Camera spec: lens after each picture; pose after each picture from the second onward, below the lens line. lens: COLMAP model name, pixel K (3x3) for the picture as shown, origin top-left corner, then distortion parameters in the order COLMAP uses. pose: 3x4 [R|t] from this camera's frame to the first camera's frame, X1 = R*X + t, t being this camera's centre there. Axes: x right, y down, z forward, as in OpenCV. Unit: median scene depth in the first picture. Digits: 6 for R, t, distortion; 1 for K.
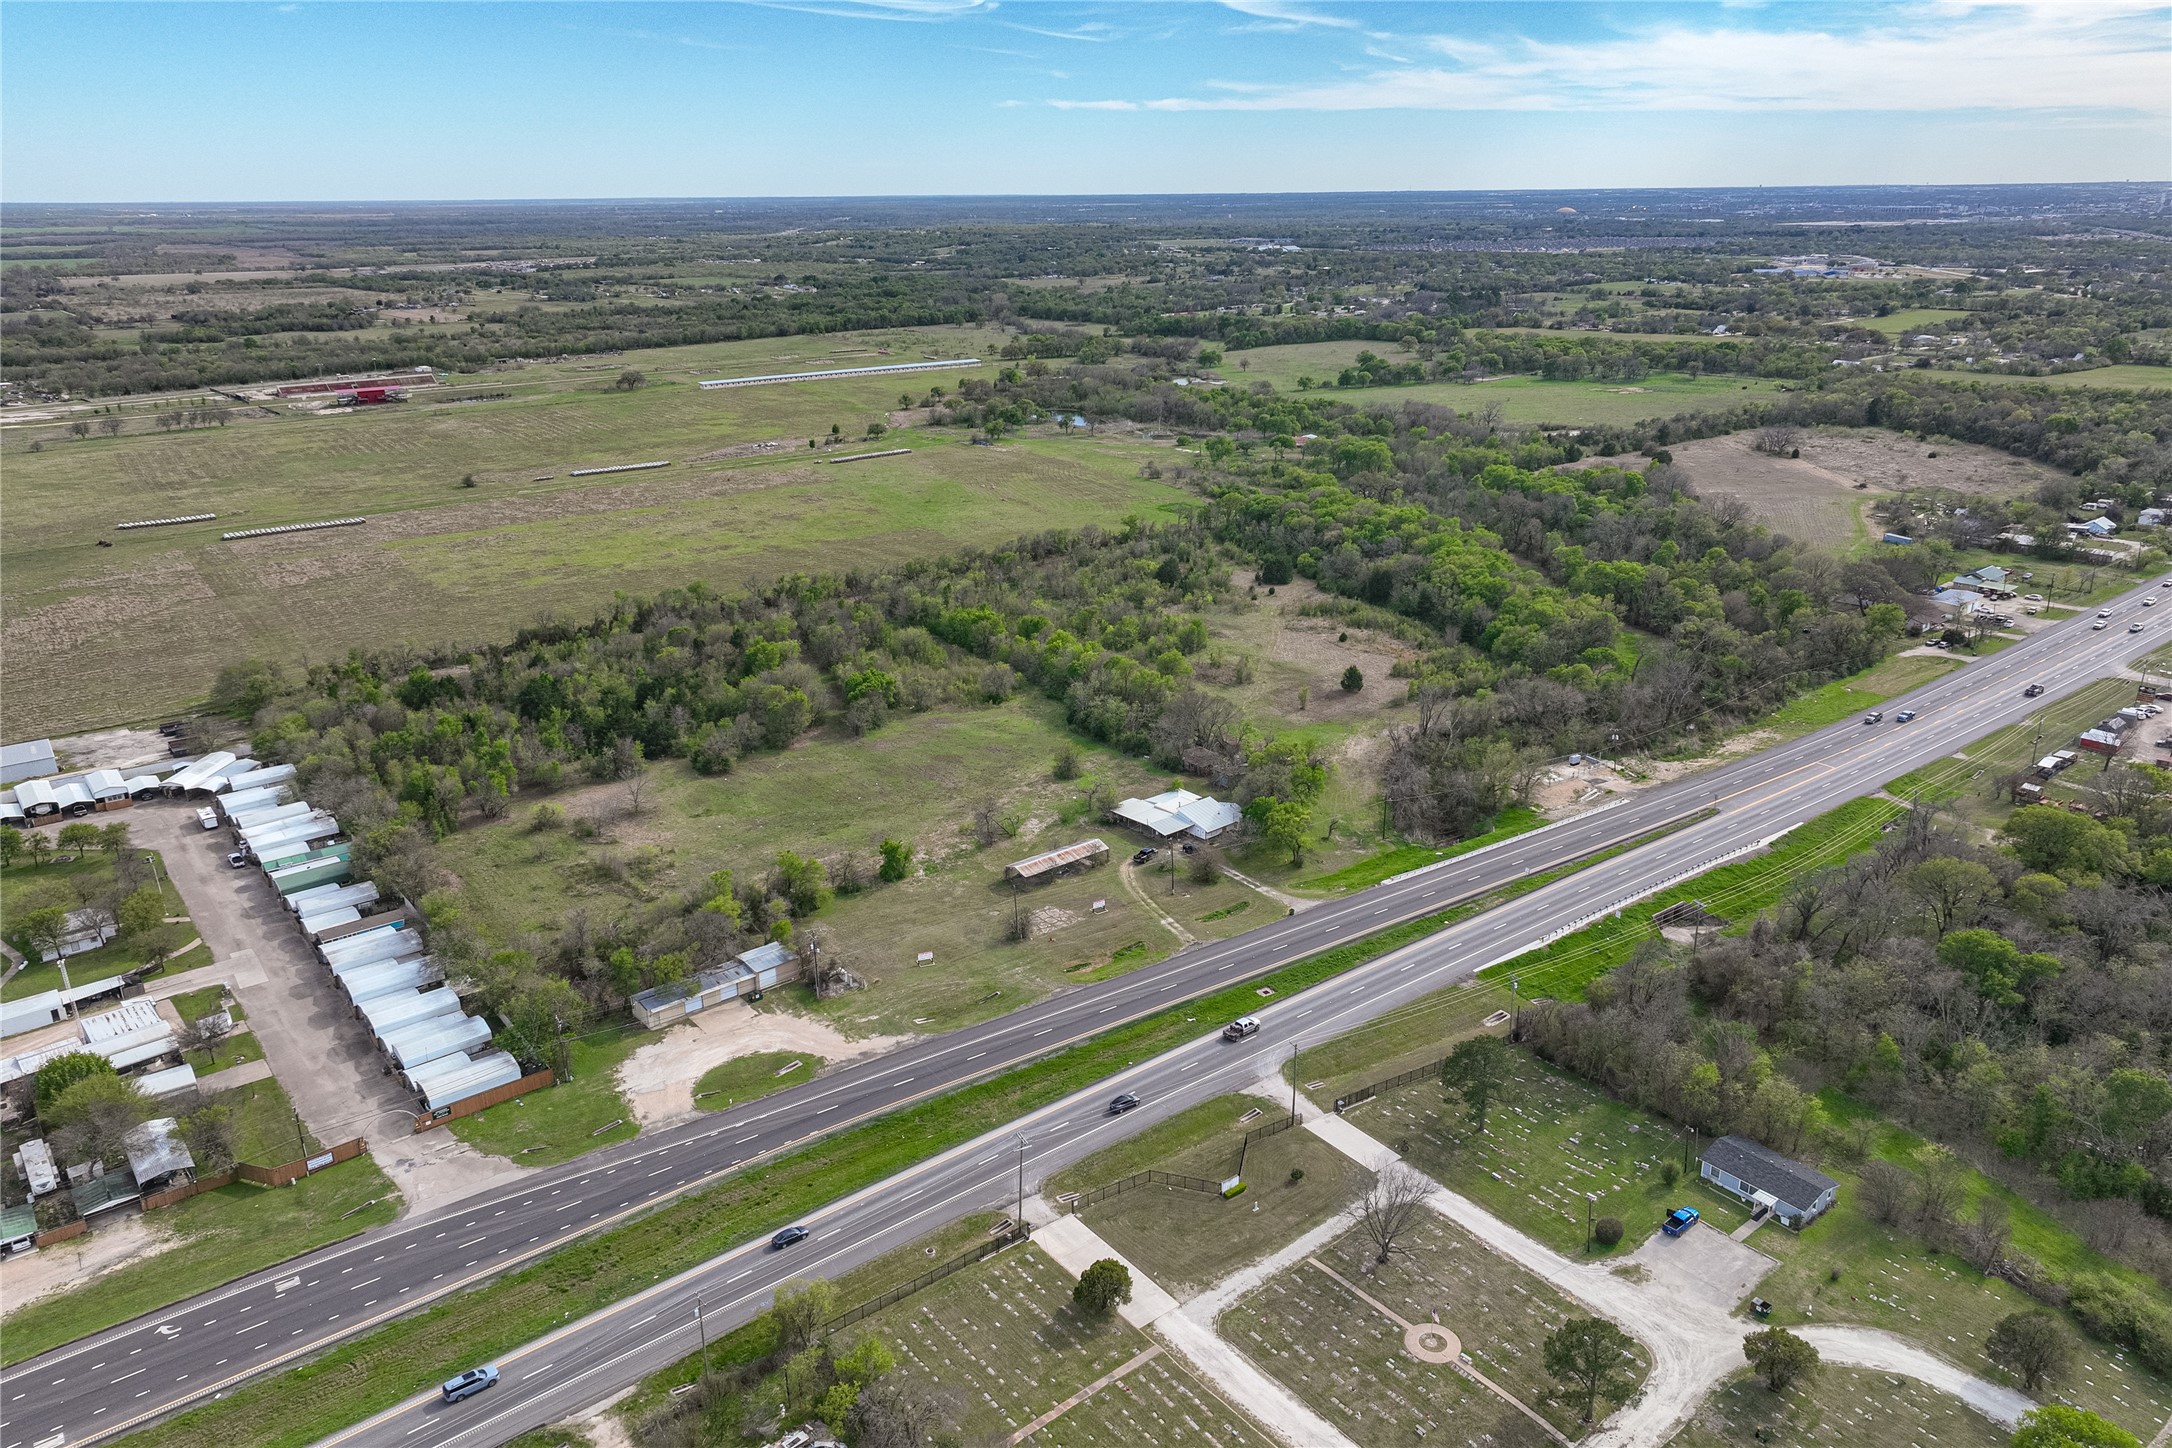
lens RADIAL K [[1536.7, 0, 1082.7], [0, 1536.7, 730.8], [0, 0, 1]] dist [-0.003092, 0.018107]
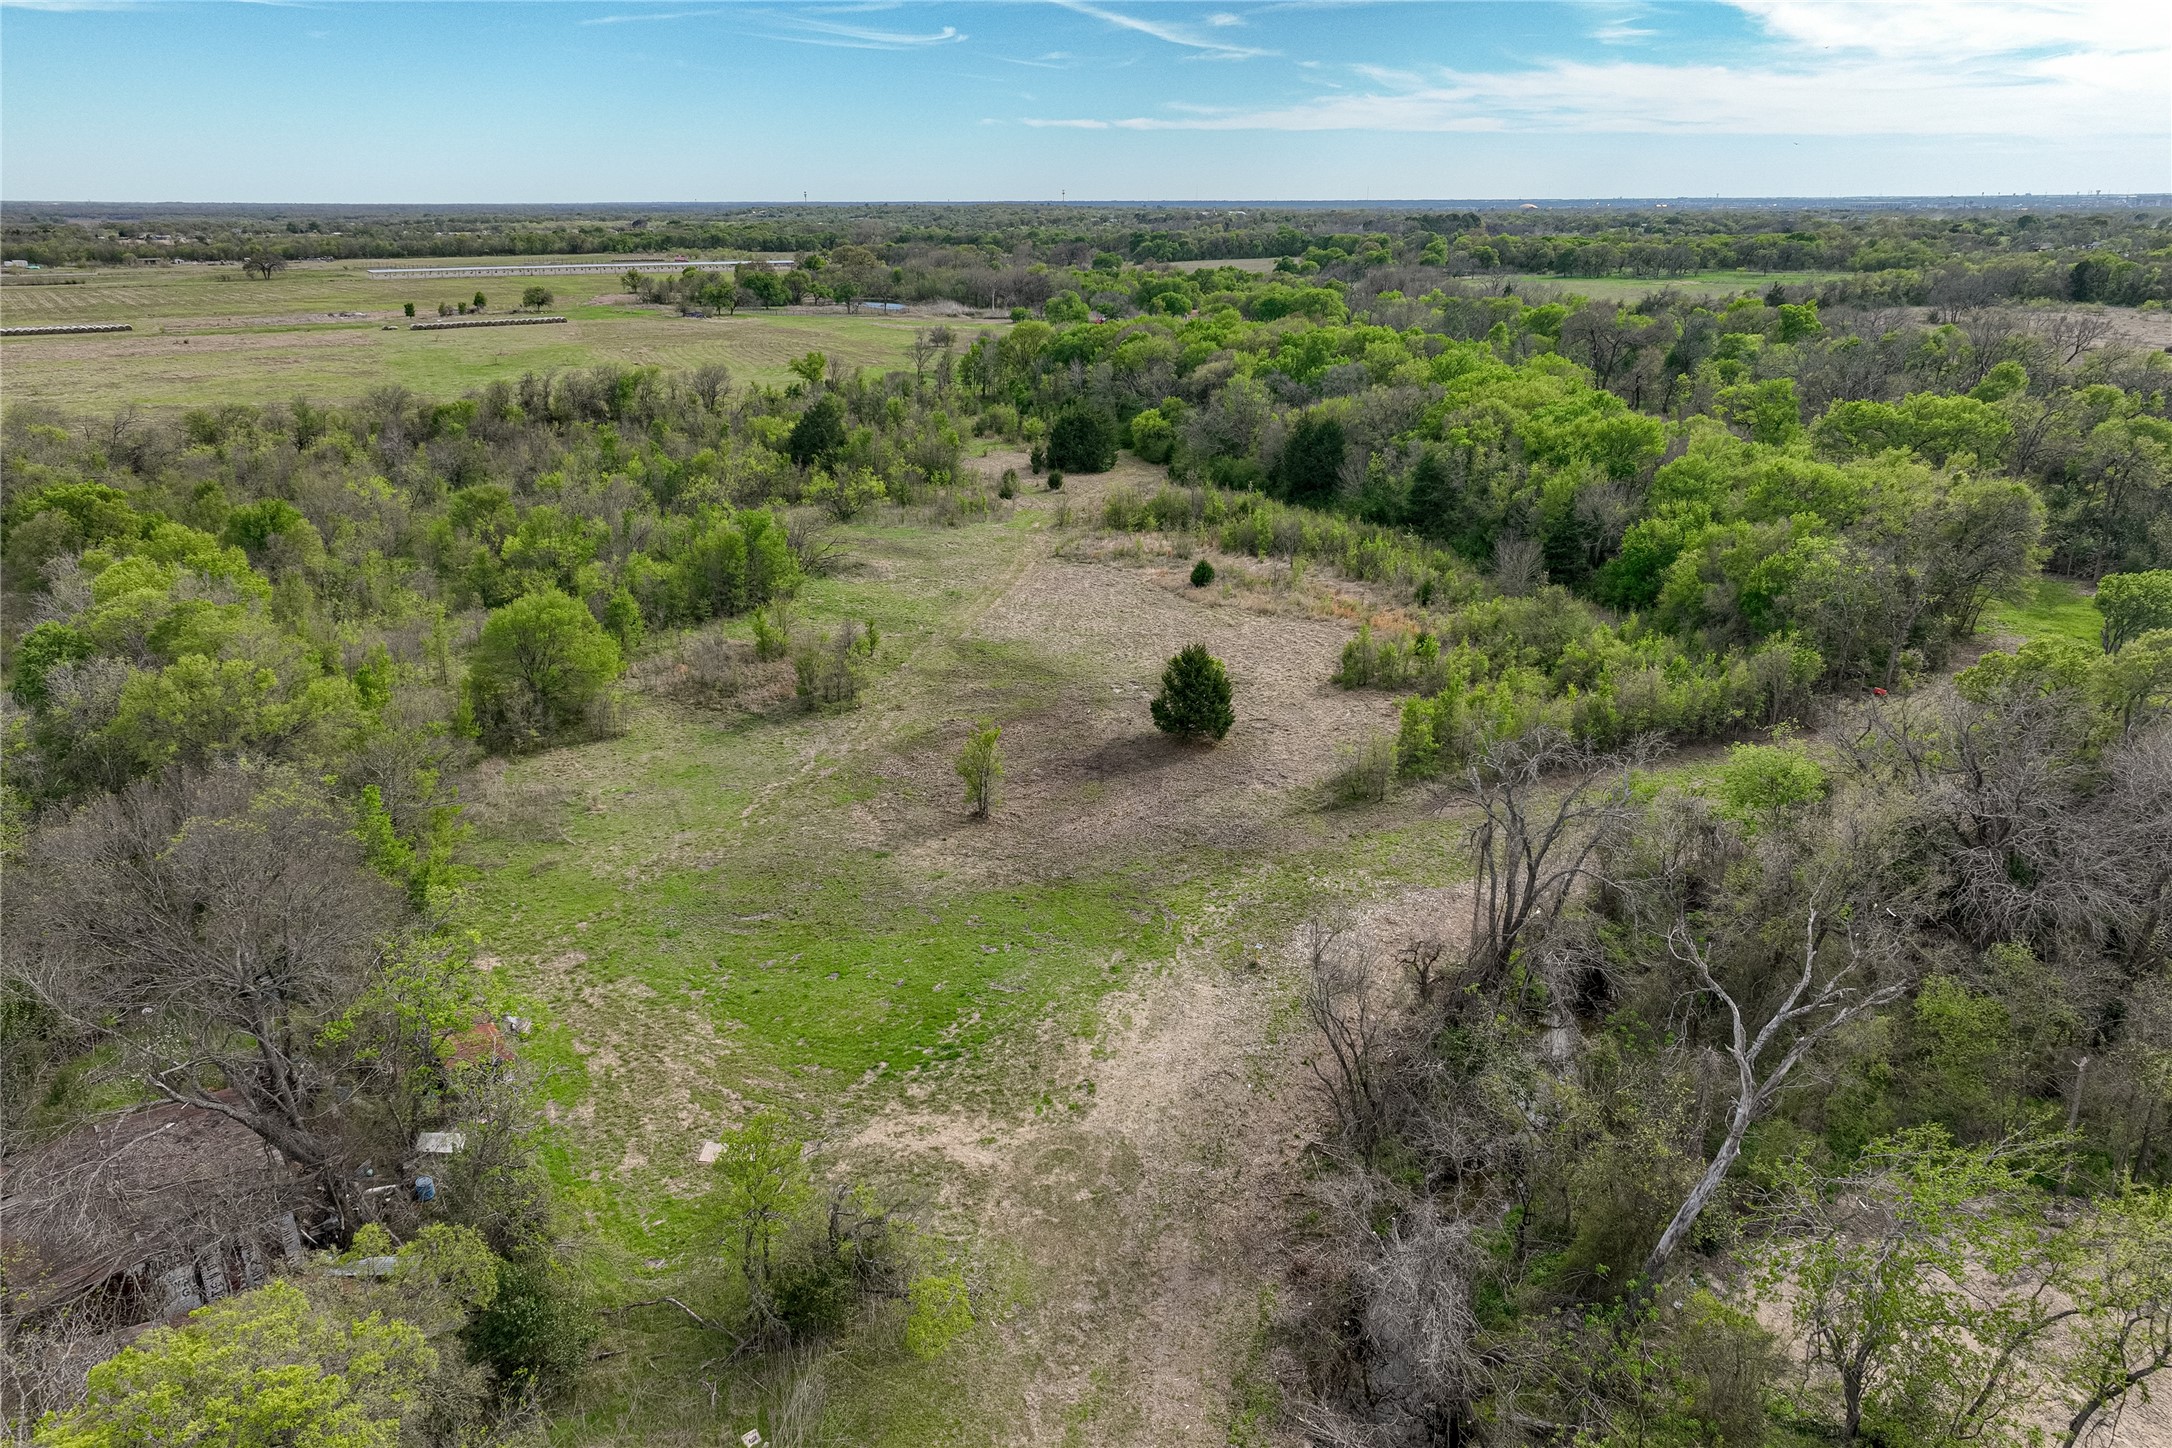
lens RADIAL K [[1536.7, 0, 1099.4], [0, 1536.7, 726.1], [0, 0, 1]] dist [-0.003092, 0.018107]
pose [[0.999369, -0.001662, 0.035493, 0.144929], [0.002053, 0.999938, -0.010989, -0.024735], [-0.035472, 0.011055, 0.999310, 0.708490]]
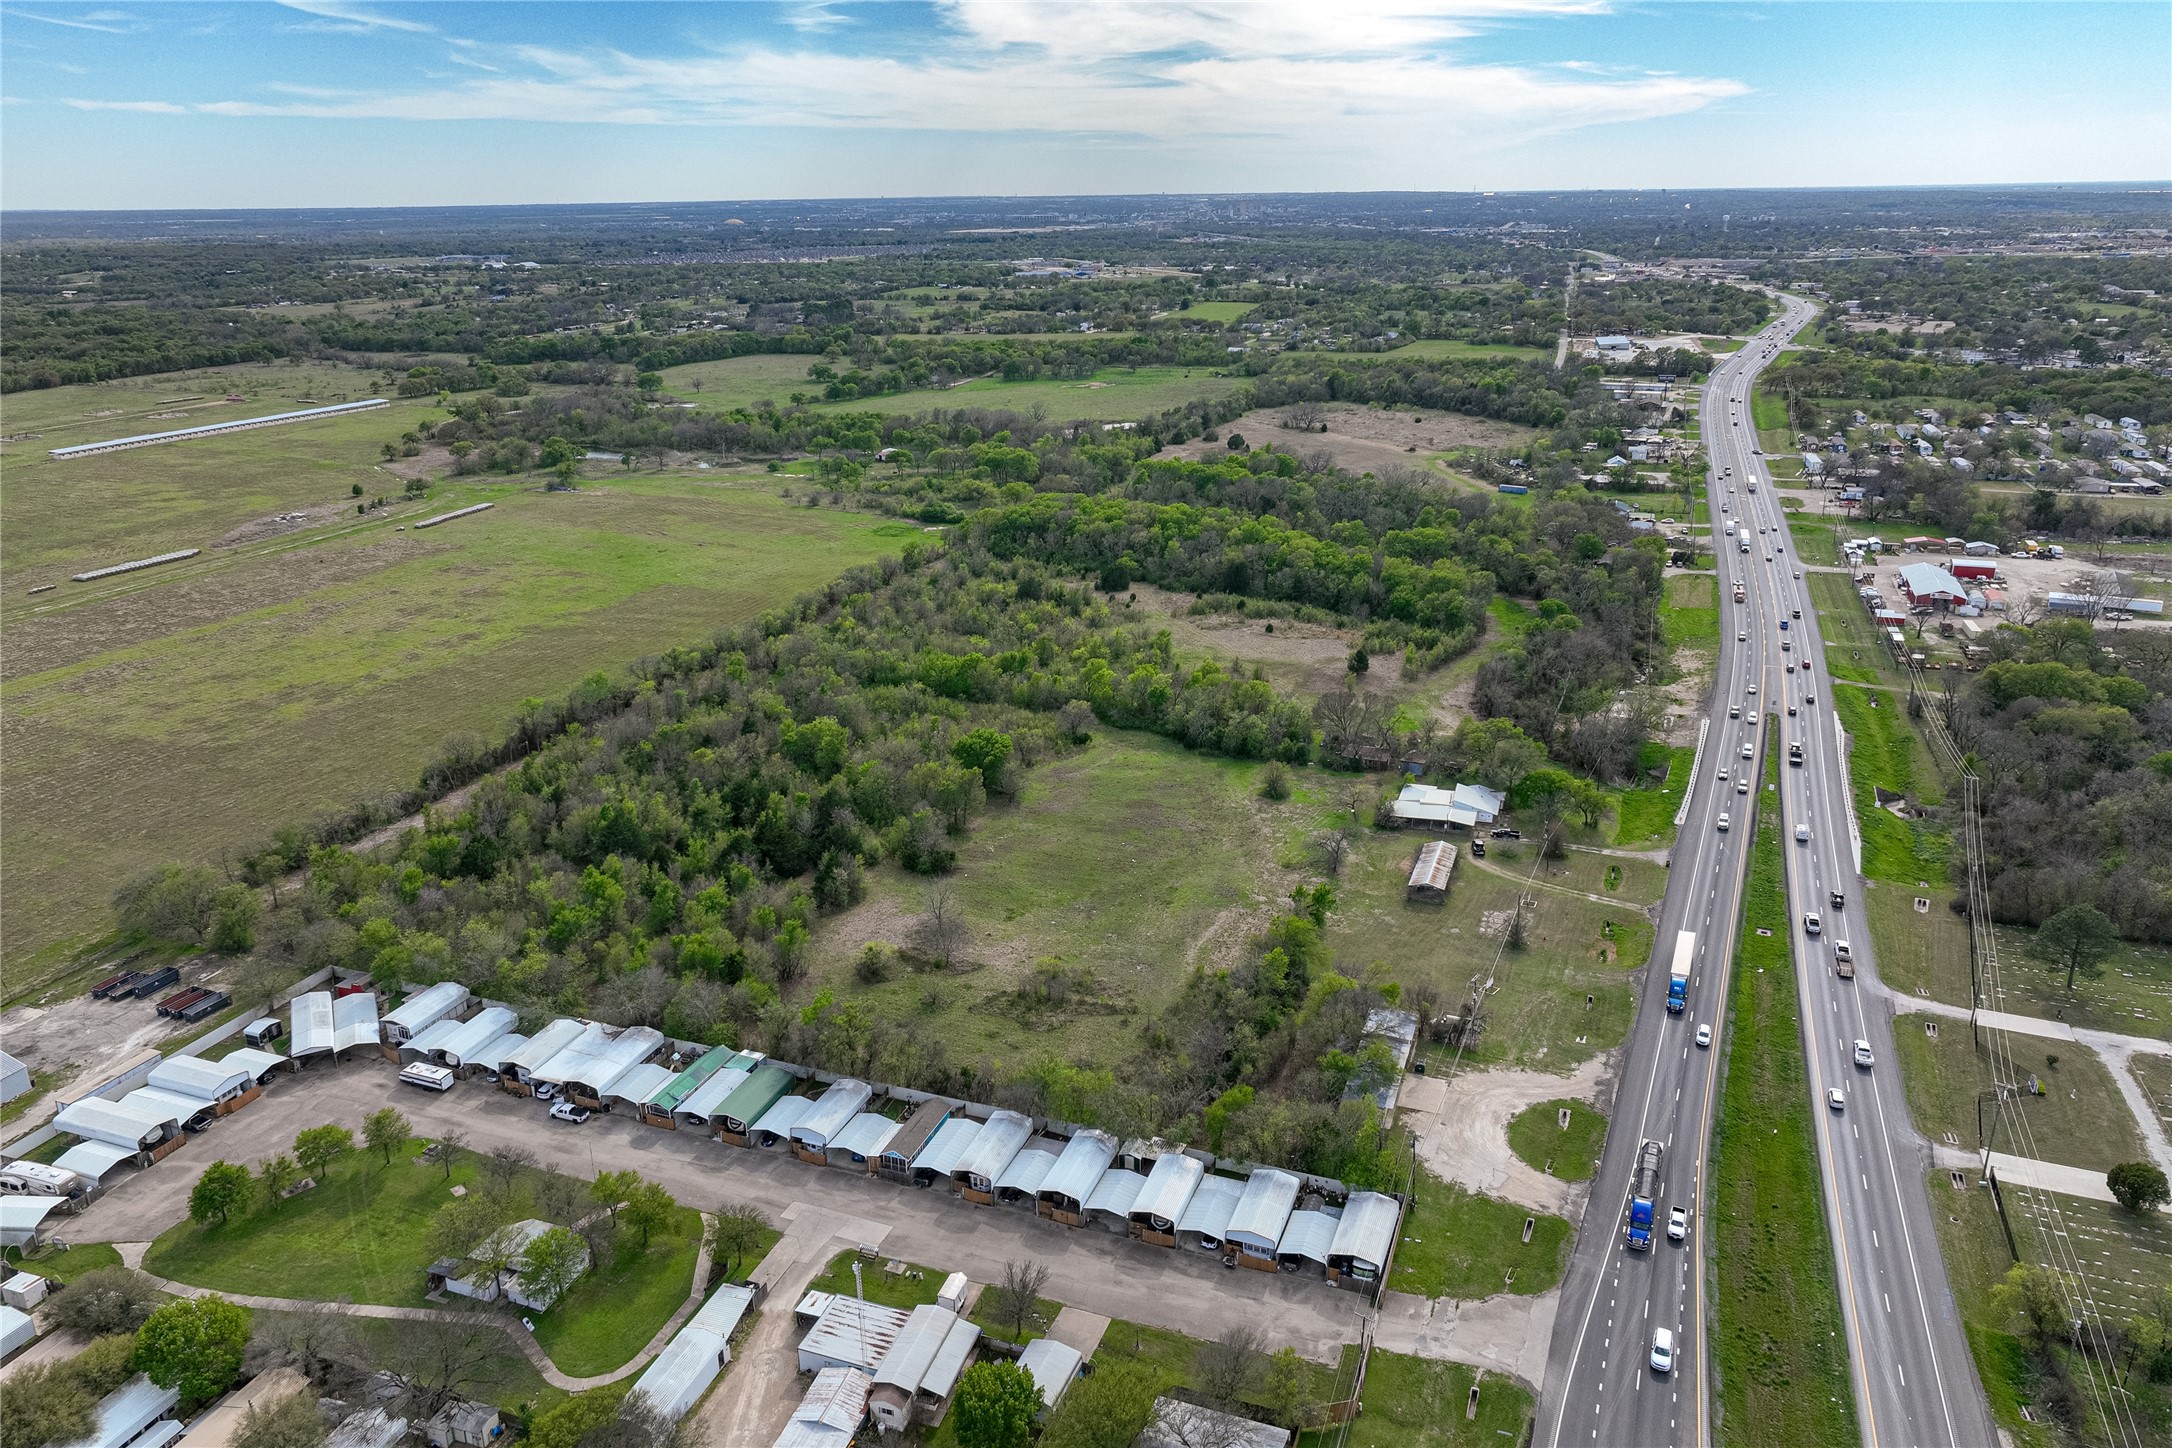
lens RADIAL K [[1536.7, 0, 1086.6], [0, 1536.7, 718.7], [0, 0, 1]] dist [-0.003092, 0.018107]
pose [[0.859726, -0.168960, 0.482000, -0.484546], [0.175860, 0.983920, 0.031227, -0.059277], [-0.479525, 0.057918, 0.875615, 0.165197]]
